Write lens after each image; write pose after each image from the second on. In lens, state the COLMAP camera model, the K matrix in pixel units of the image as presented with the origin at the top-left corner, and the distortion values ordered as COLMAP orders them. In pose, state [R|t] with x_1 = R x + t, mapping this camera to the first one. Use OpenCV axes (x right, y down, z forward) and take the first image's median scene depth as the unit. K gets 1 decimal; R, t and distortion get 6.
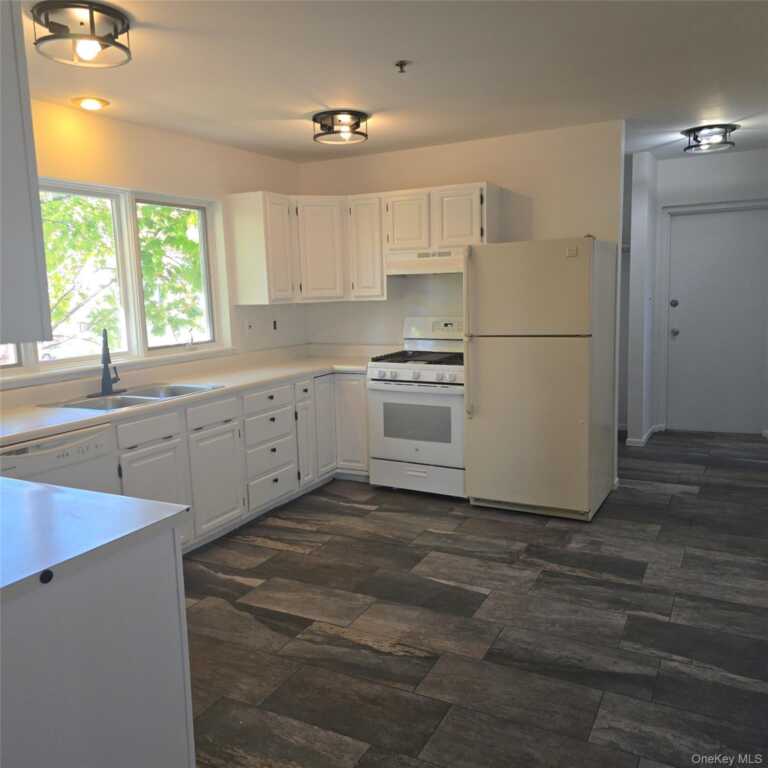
lens RADIAL K [[686.5, 0, 377.0], [0, 686.5, 386.4], [0, 0, 1]] dist [0.099176, -0.114746]
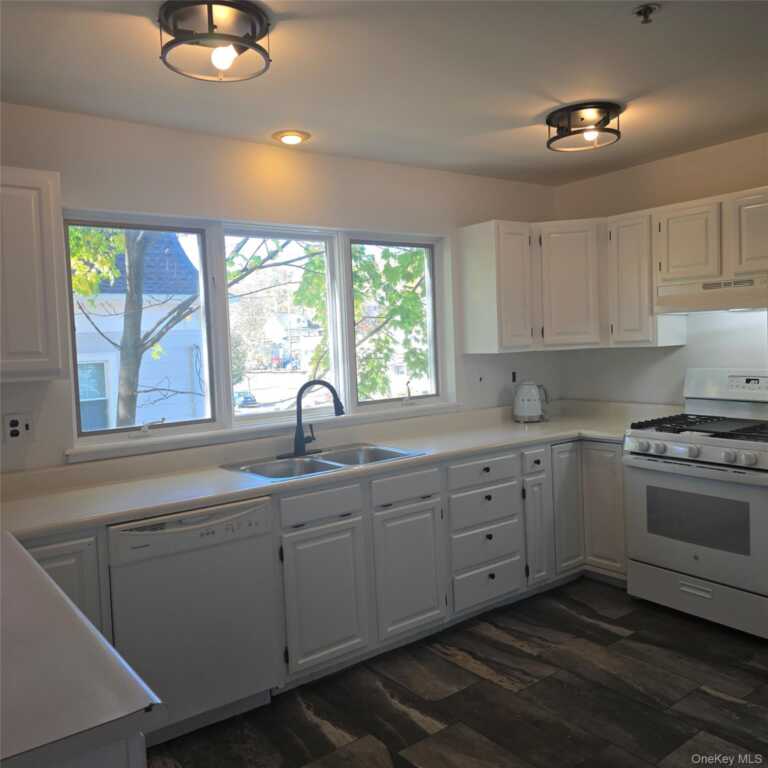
lens RADIAL K [[686.7, 0, 376.1], [0, 686.7, 376.6], [0, 0, 1]] dist [0.097628, -0.113308]
pose [[0.906054, 0.014248, -0.422922, 0.070113], [-0.046744, 0.996687, -0.066565, -0.033903], [0.420572, 0.080081, 0.903718, 0.224083]]
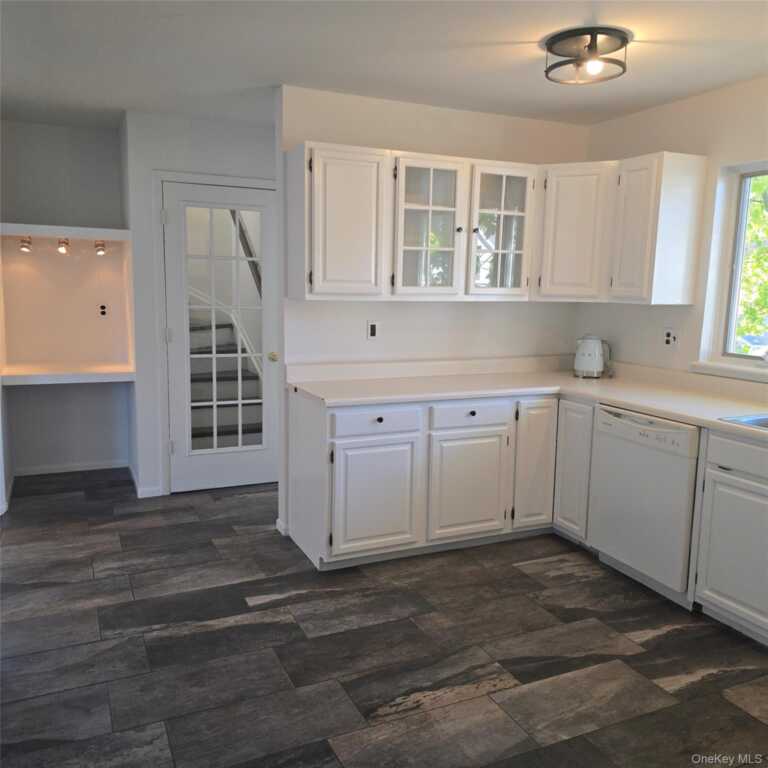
lens RADIAL K [[686.7, 0, 376.1], [0, 686.7, 376.6], [0, 0, 1]] dist [0.097628, -0.113308]
pose [[-0.603405, 0.128222, -0.787059, 0.470153], [-0.113140, 0.963238, 0.243664, -0.150132], [0.789368, 0.236075, -0.566716, 0.935435]]
